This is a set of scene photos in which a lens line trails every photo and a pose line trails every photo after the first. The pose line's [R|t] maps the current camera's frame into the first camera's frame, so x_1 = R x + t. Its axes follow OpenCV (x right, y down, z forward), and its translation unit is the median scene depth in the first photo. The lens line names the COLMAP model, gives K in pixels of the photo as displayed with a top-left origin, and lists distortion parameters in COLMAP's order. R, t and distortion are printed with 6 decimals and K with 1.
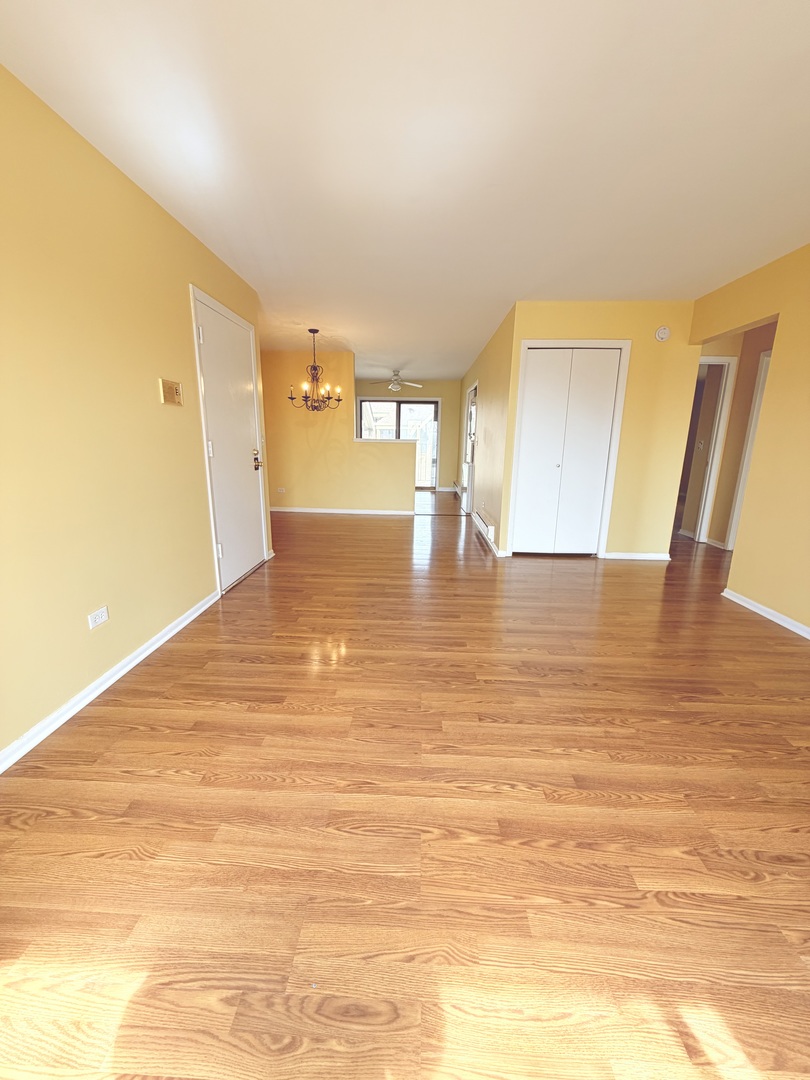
lens RADIAL K [[428.3, 0, 405.0], [0, 428.3, 540.0], [0, 0, 1]] dist [-0.000908, 0.000279]
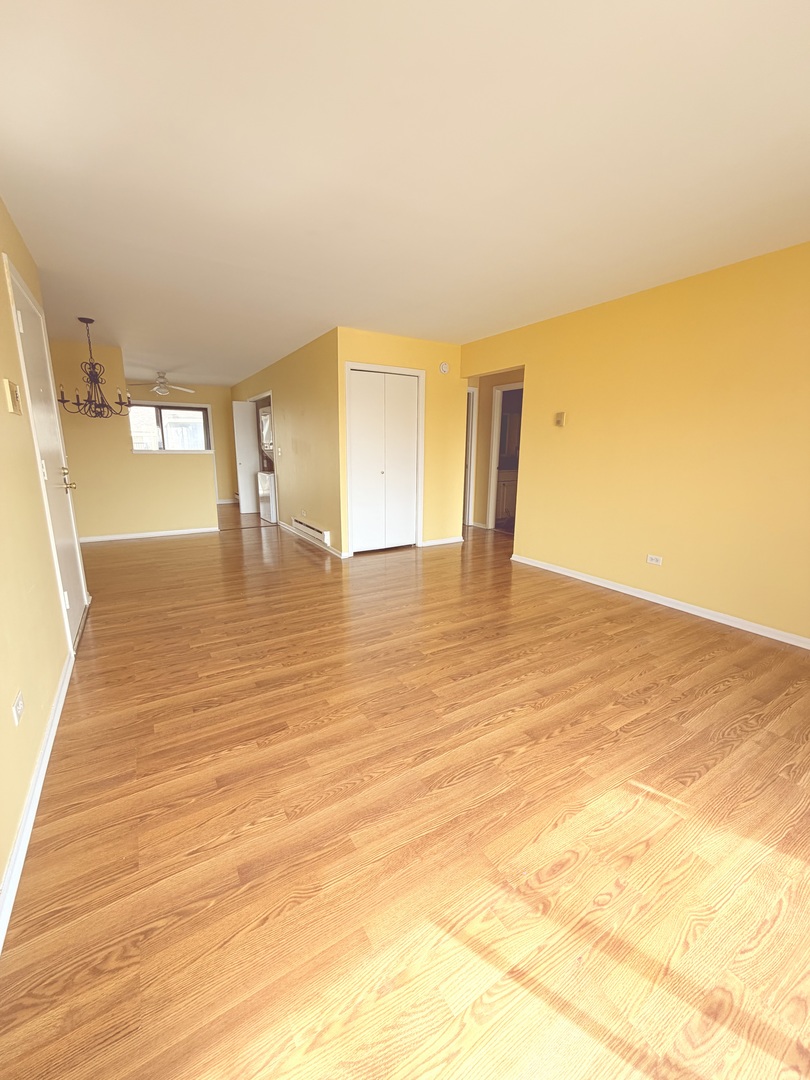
lens RADIAL K [[428.3, 0, 405.0], [0, 428.3, 540.0], [0, 0, 1]] dist [-0.000908, 0.000279]
pose [[0.826787, -0.126736, 0.548052, -0.580612], [0.134777, 0.990542, 0.025738, -0.033639], [-0.546130, 0.052584, 0.836048, 0.020587]]
